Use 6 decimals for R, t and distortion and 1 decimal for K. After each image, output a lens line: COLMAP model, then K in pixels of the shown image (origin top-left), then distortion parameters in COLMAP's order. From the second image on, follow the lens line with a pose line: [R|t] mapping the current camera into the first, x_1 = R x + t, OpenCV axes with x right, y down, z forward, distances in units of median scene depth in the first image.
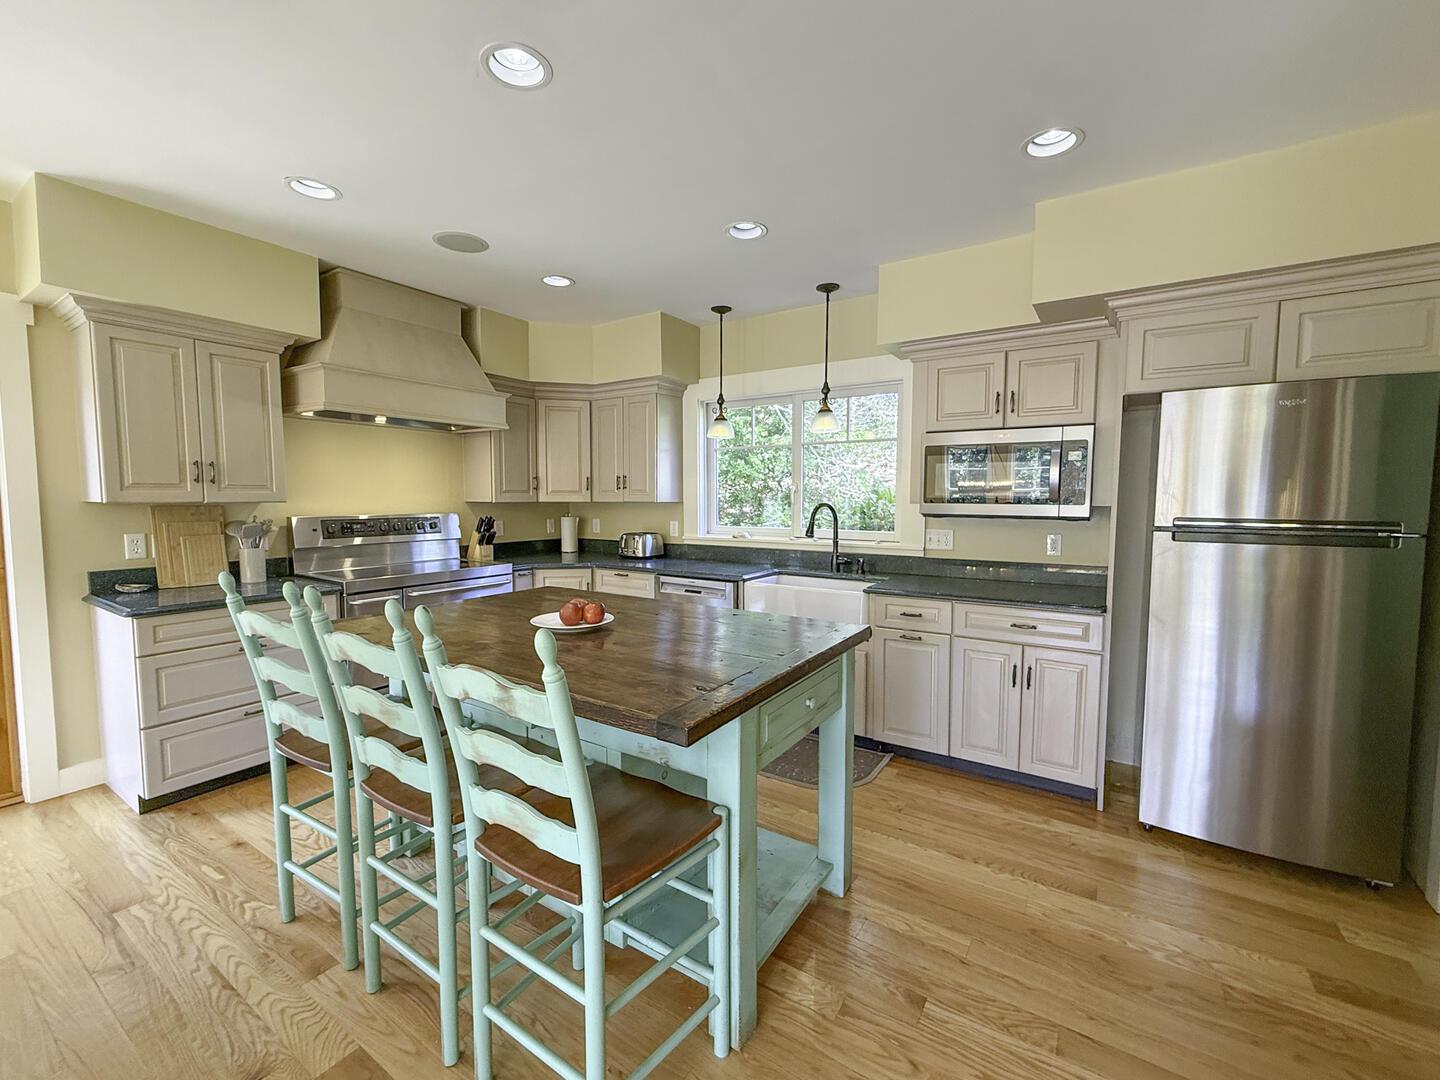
lens RADIAL K [[590.9, 0, 713.5], [0, 590.9, 541.9], [0, 0, 1]] dist [0.000030, -0.000046]
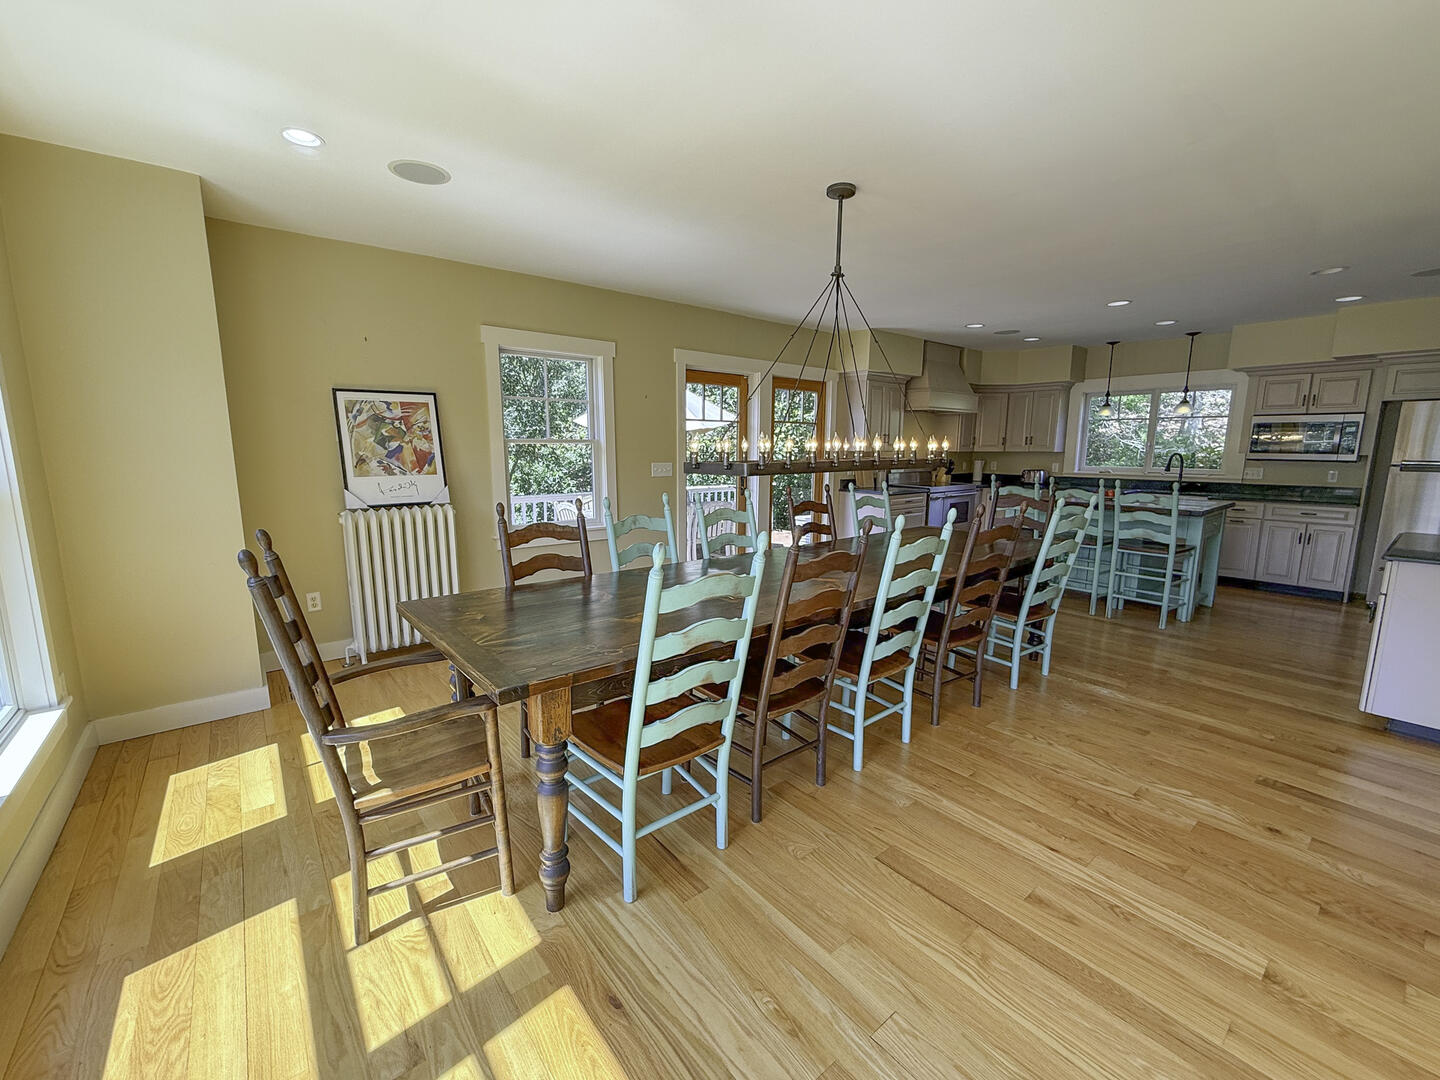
lens RADIAL K [[581.9, 0, 720.0], [0, 581.9, 540.0], [0, 0, 1]] dist [0.000421, 0.000142]
pose [[0.954989, 0.049552, -0.292472, -0.642543], [-0.025123, 0.995918, 0.086700, 0.084214], [0.295574, -0.075450, 0.952336, -1.186983]]
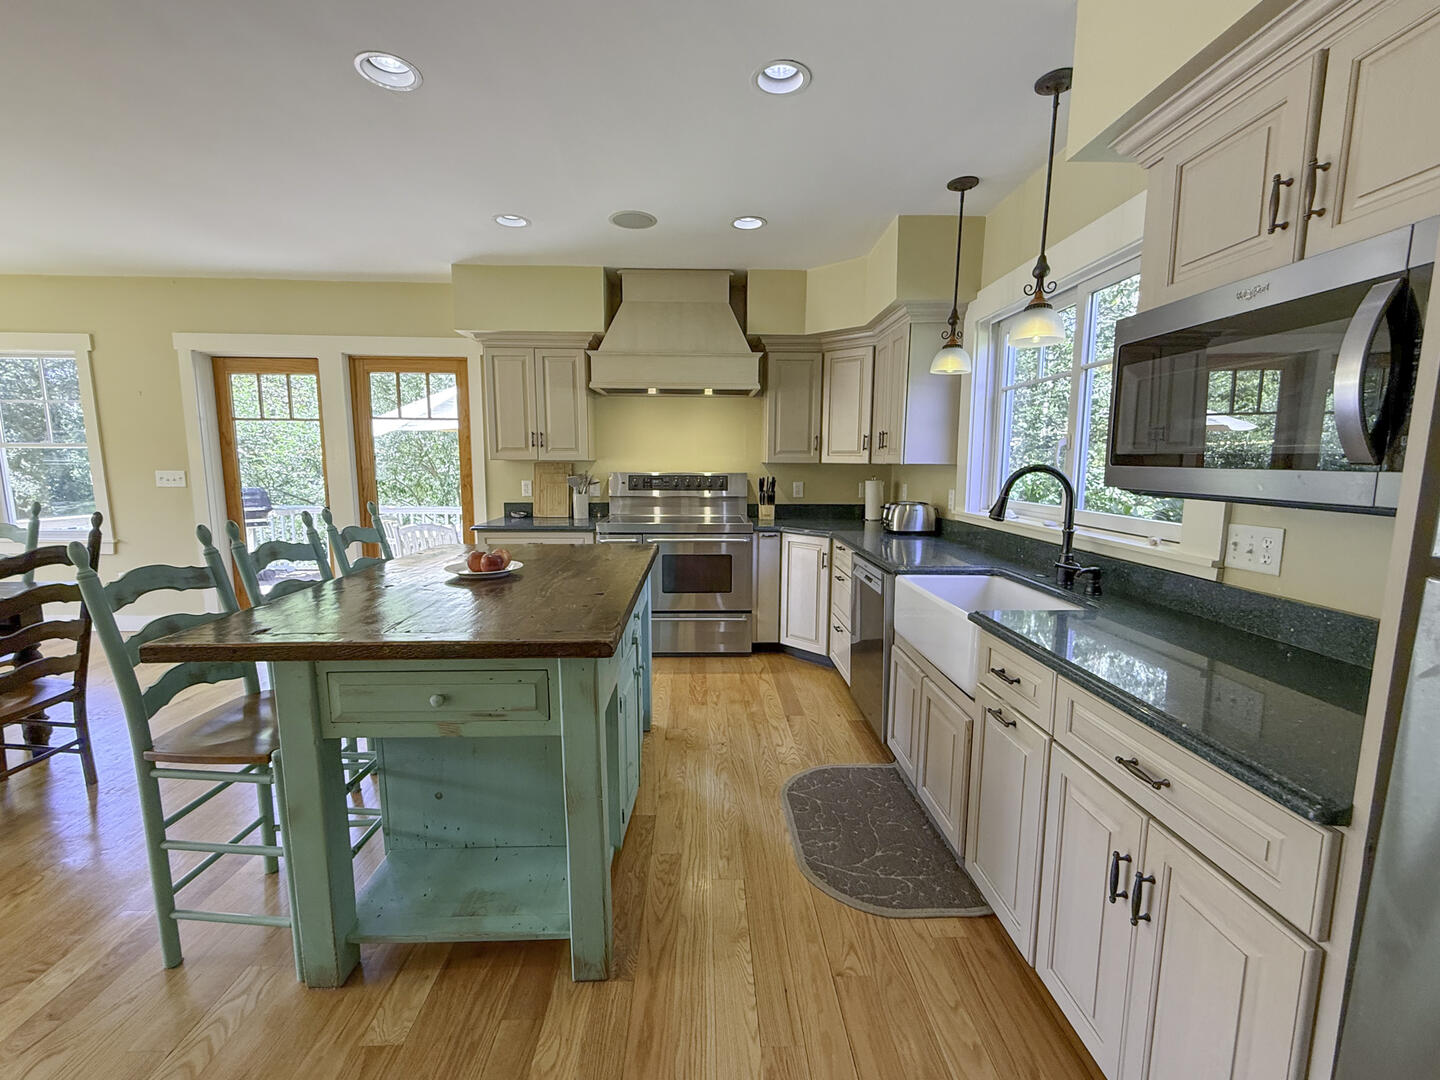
lens RADIAL K [[595.0, 0, 728.3], [0, 595.0, 546.6], [0, 0, 1]] dist [0.002996, 0.000138]
pose [[0.588819, 0.117973, -0.799609, 0.510473], [-0.065633, 0.993002, 0.098176, -0.024089], [0.805596, -0.005327, 0.592442, 0.401498]]
